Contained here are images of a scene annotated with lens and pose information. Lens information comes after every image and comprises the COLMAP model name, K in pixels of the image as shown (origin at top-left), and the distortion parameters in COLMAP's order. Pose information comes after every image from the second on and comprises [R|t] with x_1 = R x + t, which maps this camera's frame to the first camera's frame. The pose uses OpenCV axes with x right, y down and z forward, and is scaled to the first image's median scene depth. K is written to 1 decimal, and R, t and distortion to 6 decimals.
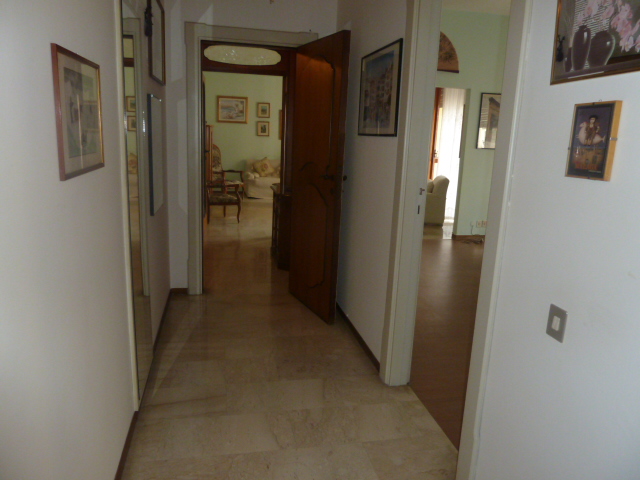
lens RADIAL K [[486.3, 0, 320.3], [0, 486.3, 241.6], [0, 0, 1]] dist [-0.016418, -0.007711]
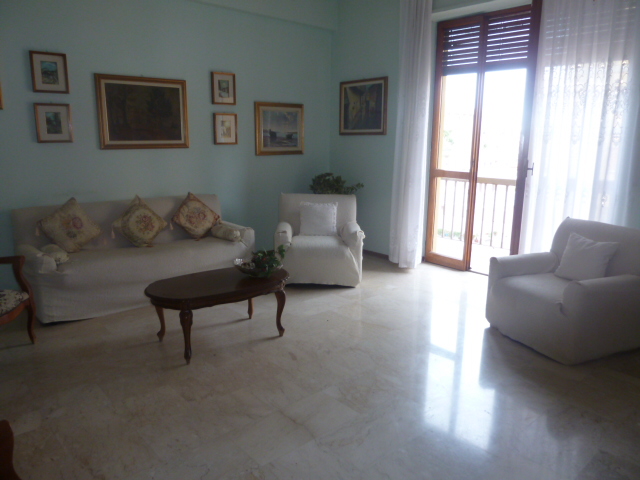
lens RADIAL K [[486.3, 0, 320.1], [0, 486.3, 236.4], [0, 0, 1]] dist [-0.016418, -0.007711]
pose [[0.867942, -0.131056, 0.479063, -0.129920], [0.118227, 0.991349, 0.057002, -0.144242], [-0.482389, 0.007164, 0.875928, 0.582674]]
